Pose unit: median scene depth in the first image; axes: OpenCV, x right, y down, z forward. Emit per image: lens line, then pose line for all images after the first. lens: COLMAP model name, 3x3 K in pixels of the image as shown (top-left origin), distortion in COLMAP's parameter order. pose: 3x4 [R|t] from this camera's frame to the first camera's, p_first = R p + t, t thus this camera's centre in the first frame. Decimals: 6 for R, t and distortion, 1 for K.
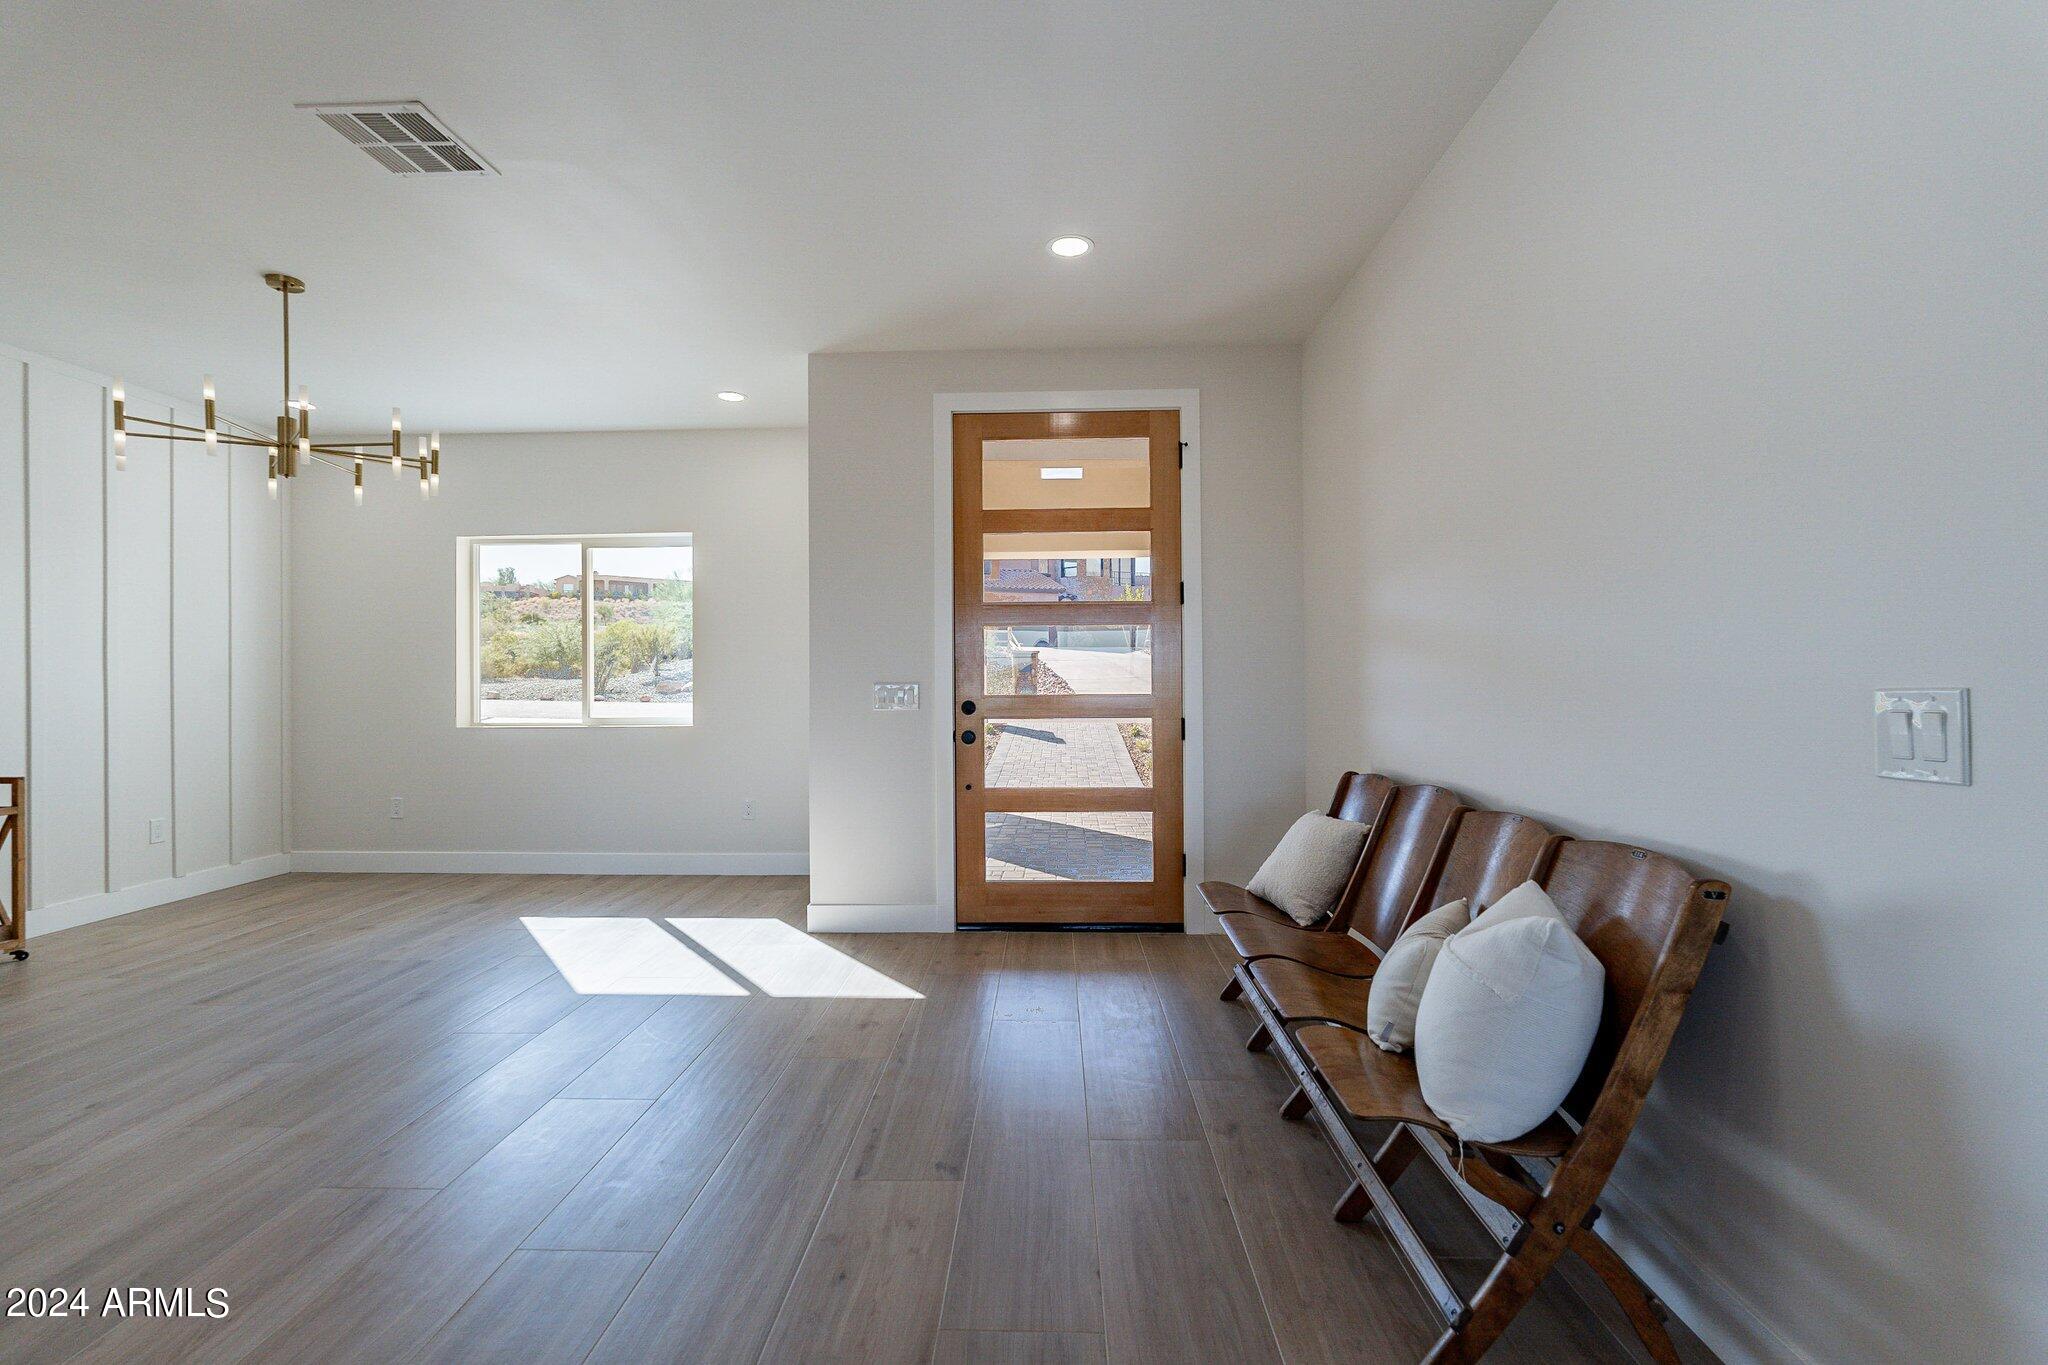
lens RADIAL K [[907.4, 0, 1018.0], [0, 907.4, 685.9], [0, 0, 1]] dist [-0.005952, 0.002484]
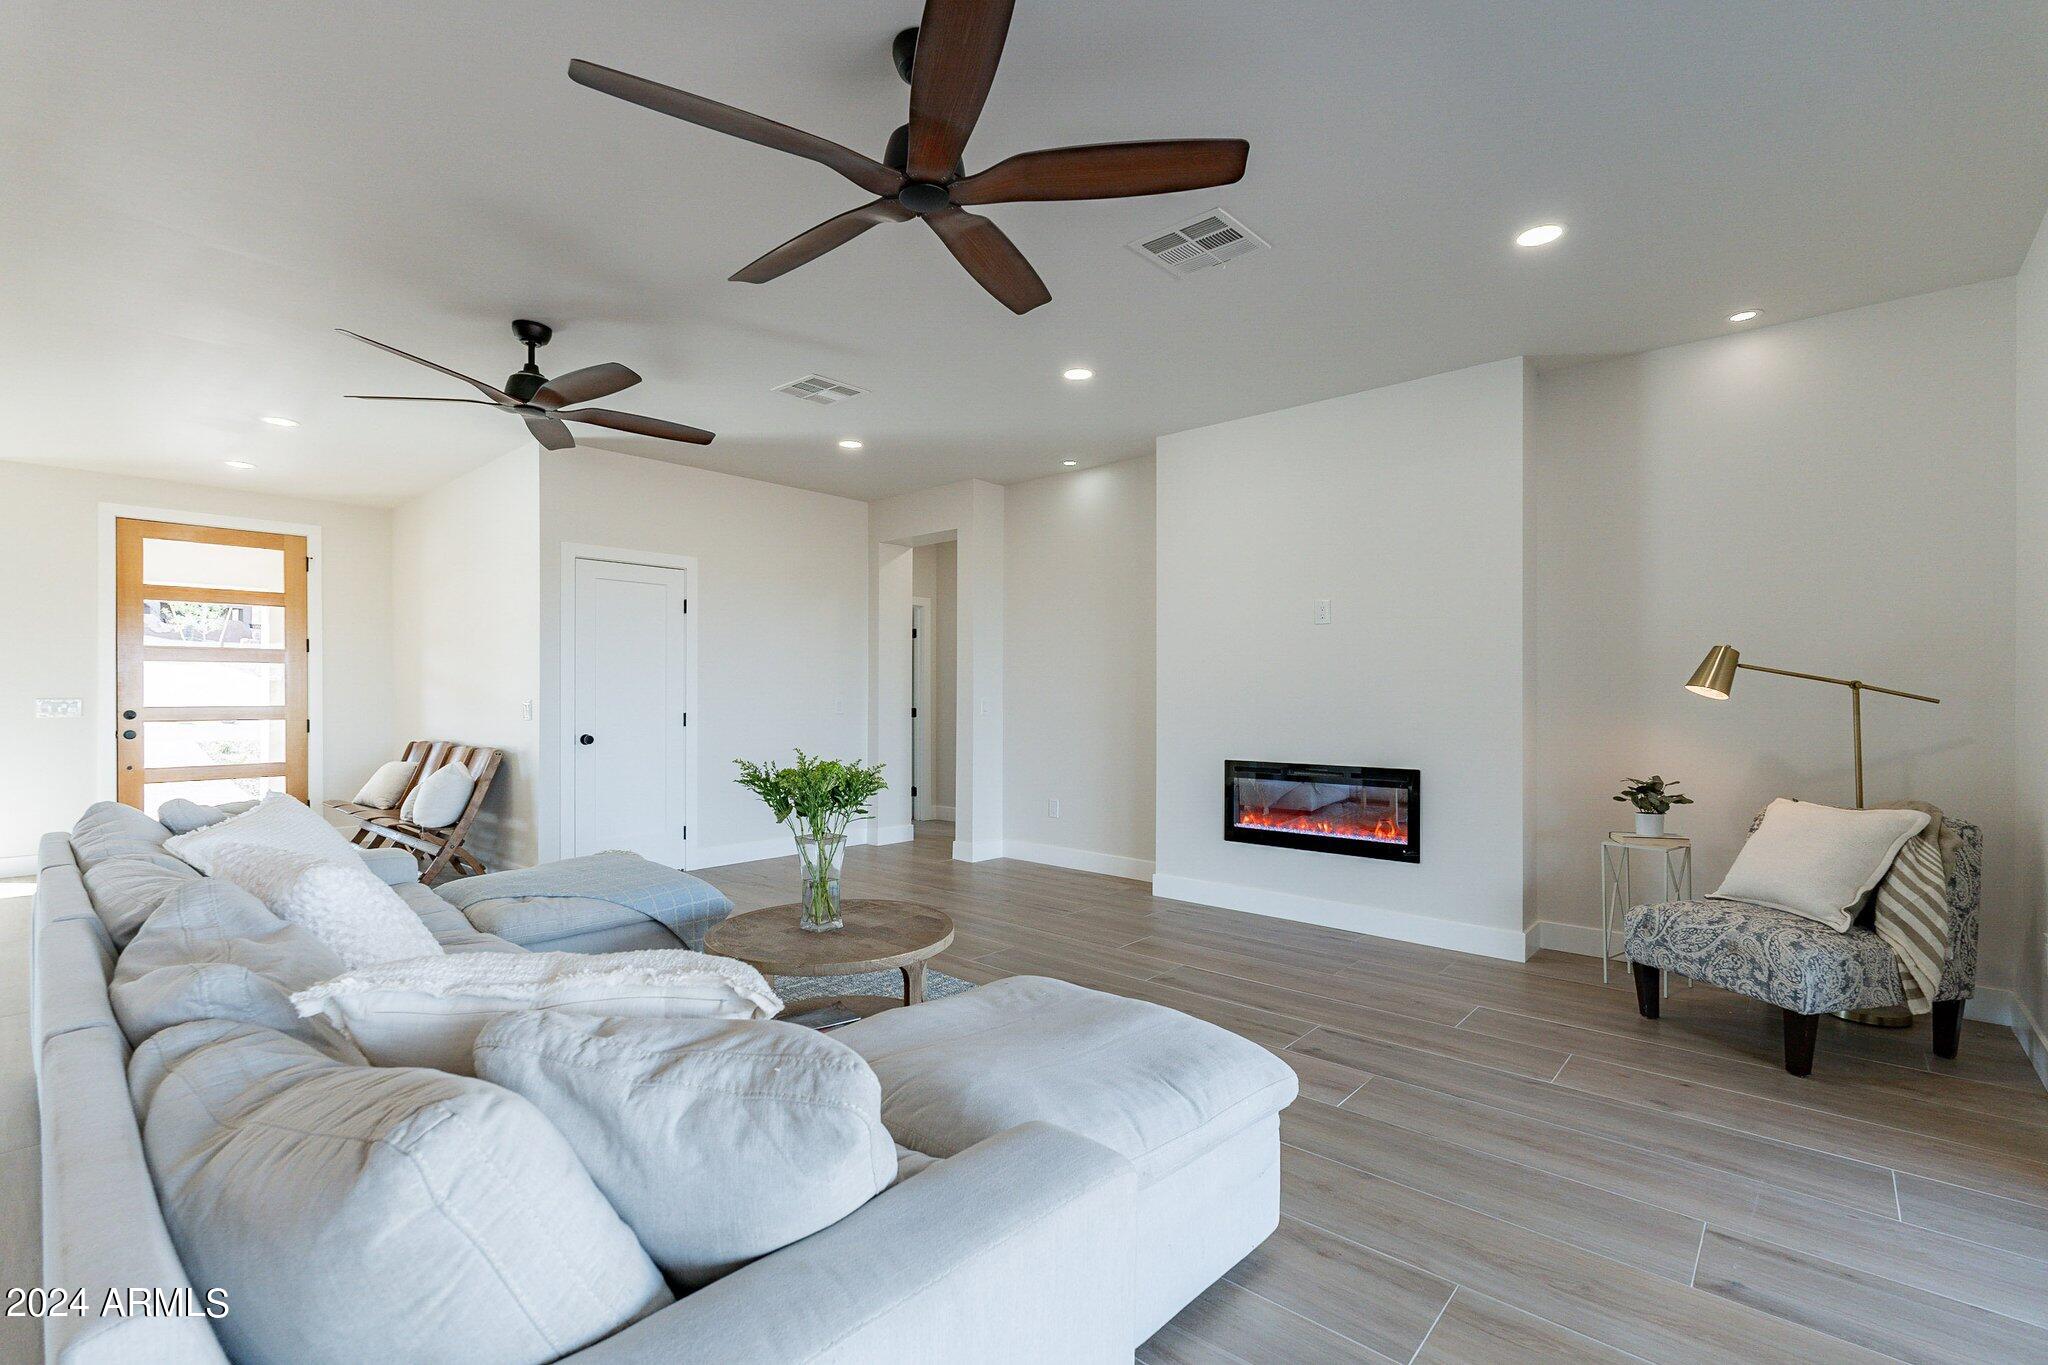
lens RADIAL K [[907.4, 0, 1026.5], [0, 907.4, 691.6], [0, 0, 1]] dist [-0.005952, 0.002484]
pose [[0.634544, 0.008718, 0.772838, -0.269471], [-0.001576, 0.999949, -0.009986, -0.002126], [-0.772885, 0.005118, 0.634525, -1.093319]]
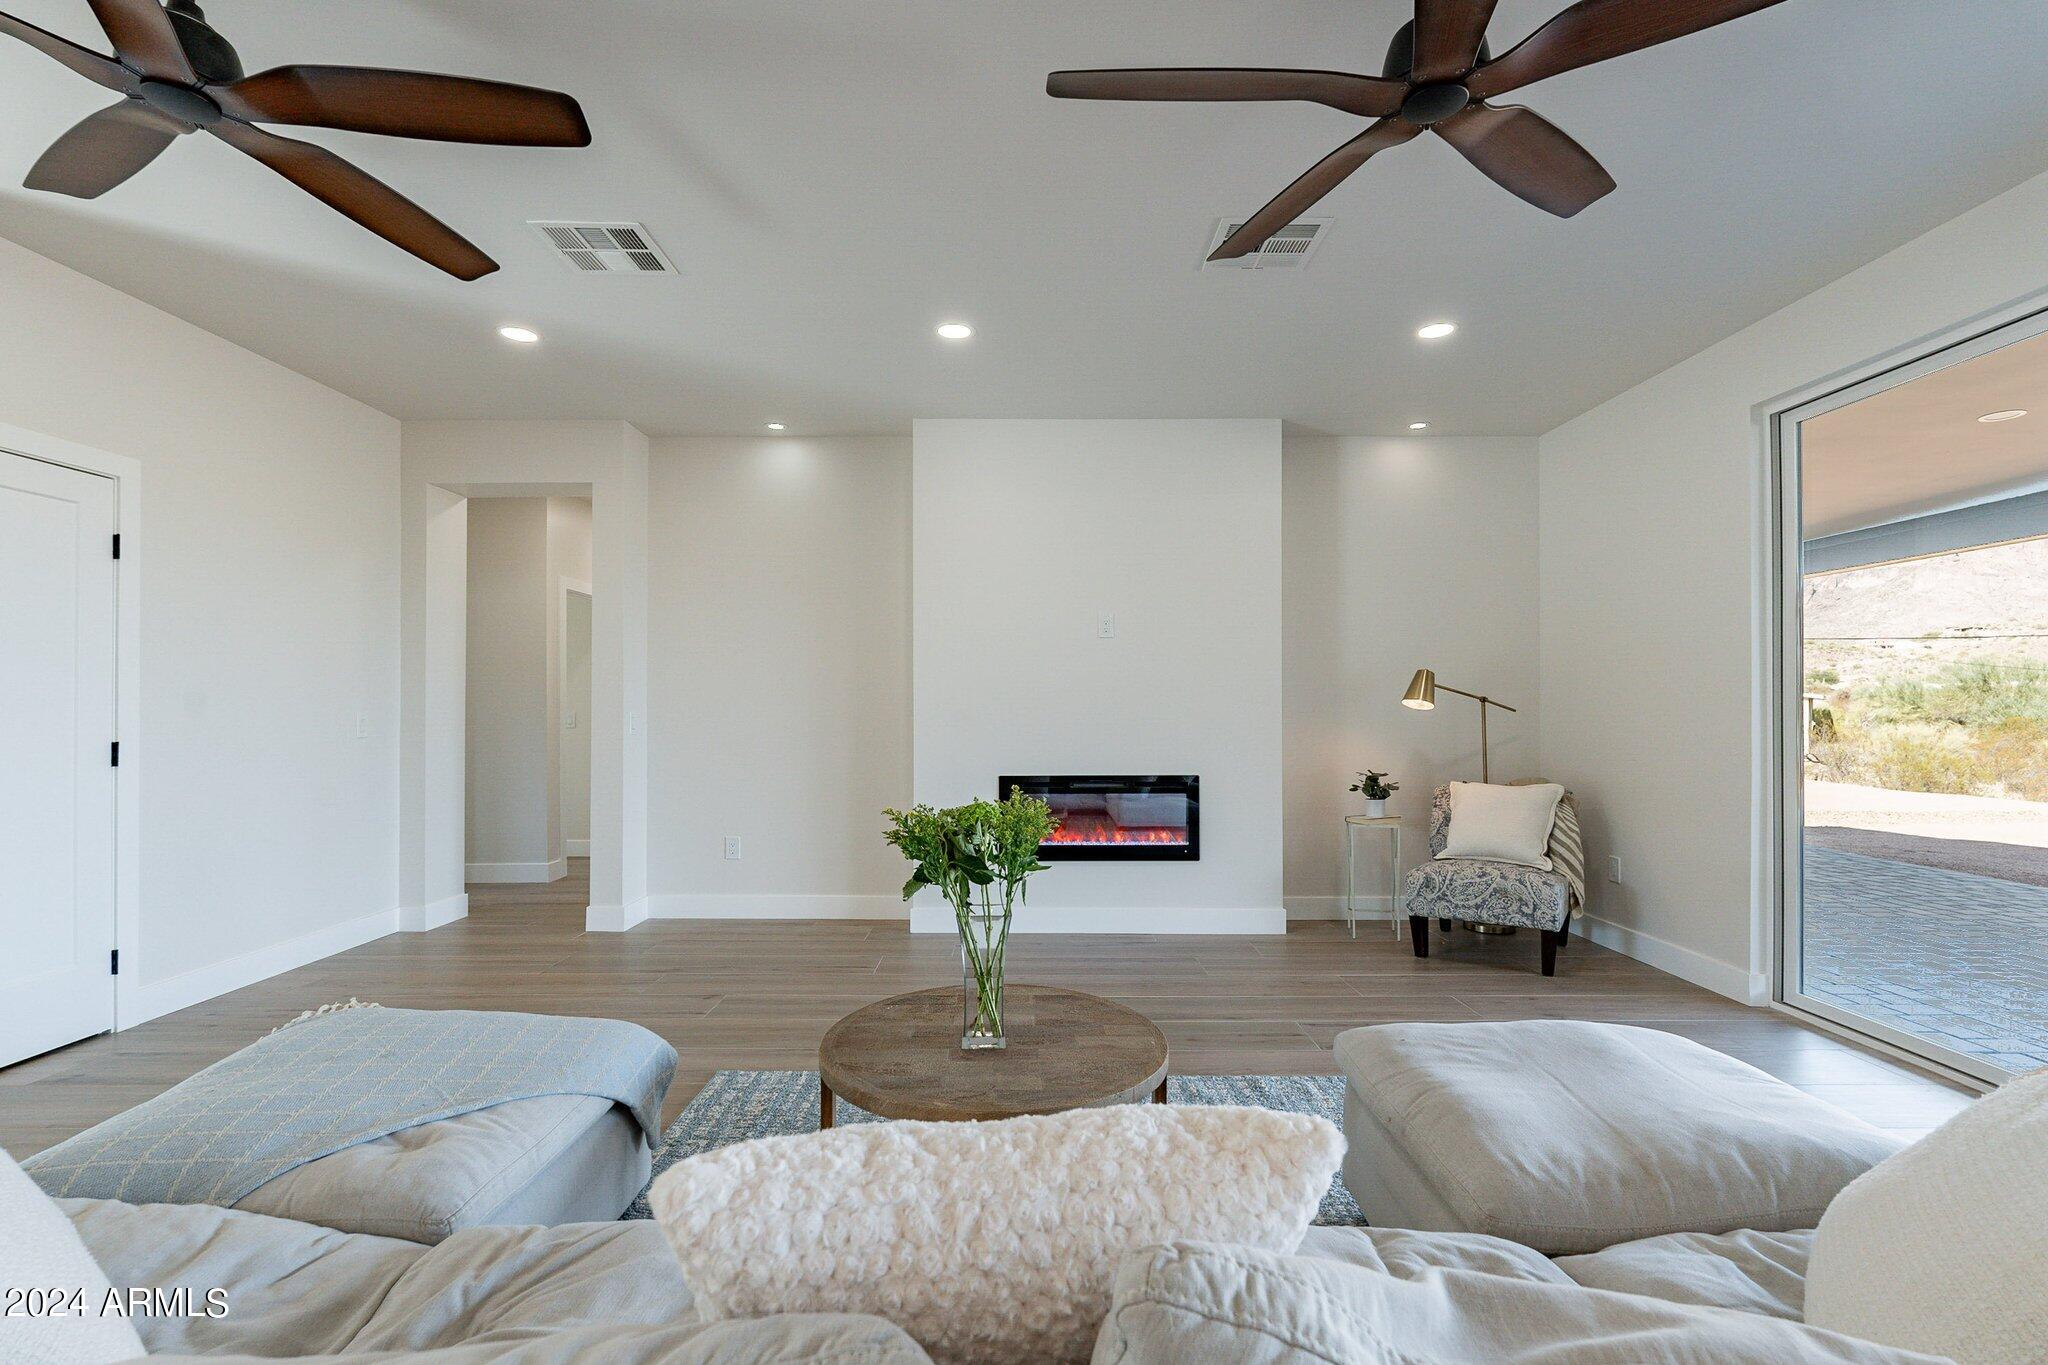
lens RADIAL K [[907.4, 0, 1027.6], [0, 907.4, 702.2], [0, 0, 1]] dist [-0.005952, 0.002484]
pose [[-0.040151, 0.013713, 0.999100, -0.314779], [0.004469, 0.999898, -0.013544, -0.001248], [-0.999184, 0.003922, -0.040208, -0.536720]]
